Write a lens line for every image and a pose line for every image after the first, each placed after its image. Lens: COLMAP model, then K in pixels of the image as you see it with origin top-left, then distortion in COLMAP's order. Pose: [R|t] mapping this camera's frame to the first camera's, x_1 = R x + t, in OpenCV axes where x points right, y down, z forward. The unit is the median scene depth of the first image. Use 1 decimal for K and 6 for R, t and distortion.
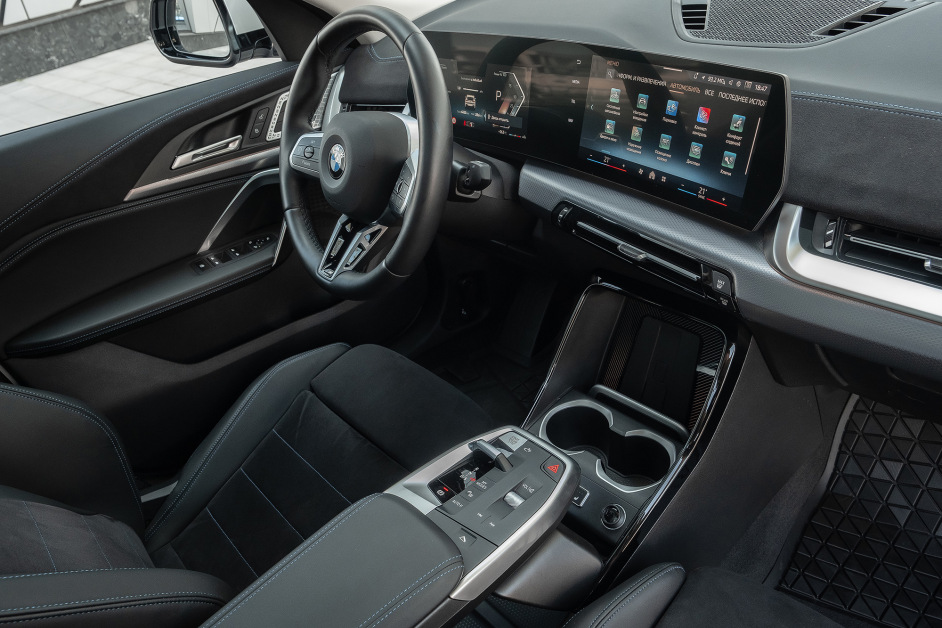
lens RADIAL K [[651.0, 0, 475.9], [0, 651.0, 326.8], [0, 0, 1]] dist [-0.017811, -0.004005]
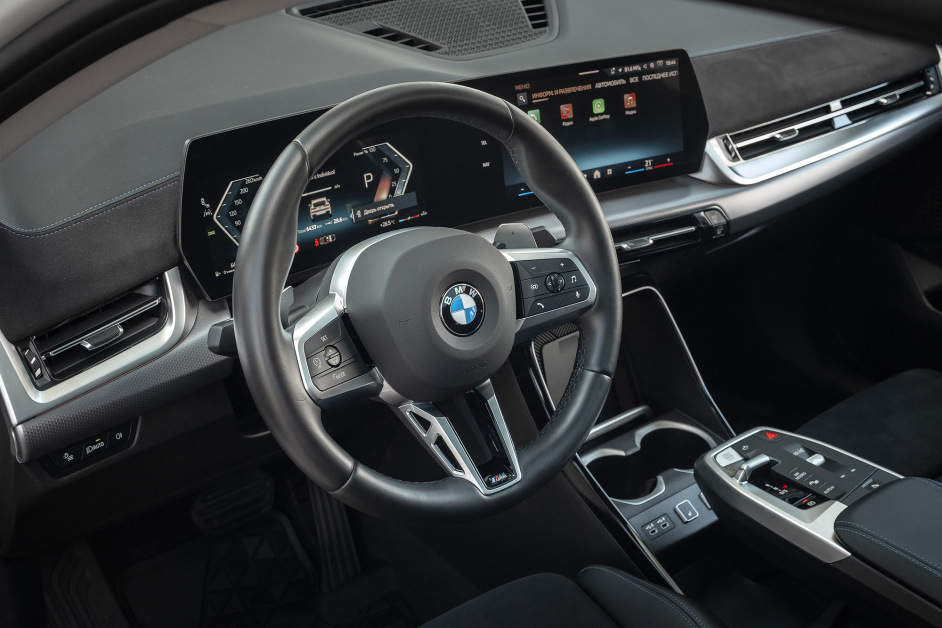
lens RADIAL K [[1214.2, 0, 471.0], [0, 1214.2, 314.0], [0, 0, 1]] dist [-0.005071, 0.008469]
pose [[0.055070, -0.338604, 0.939316, -1.241108], [0.546251, 0.797694, 0.255526, -0.513877], [-0.835809, 0.499031, 0.228891, 0.676316]]
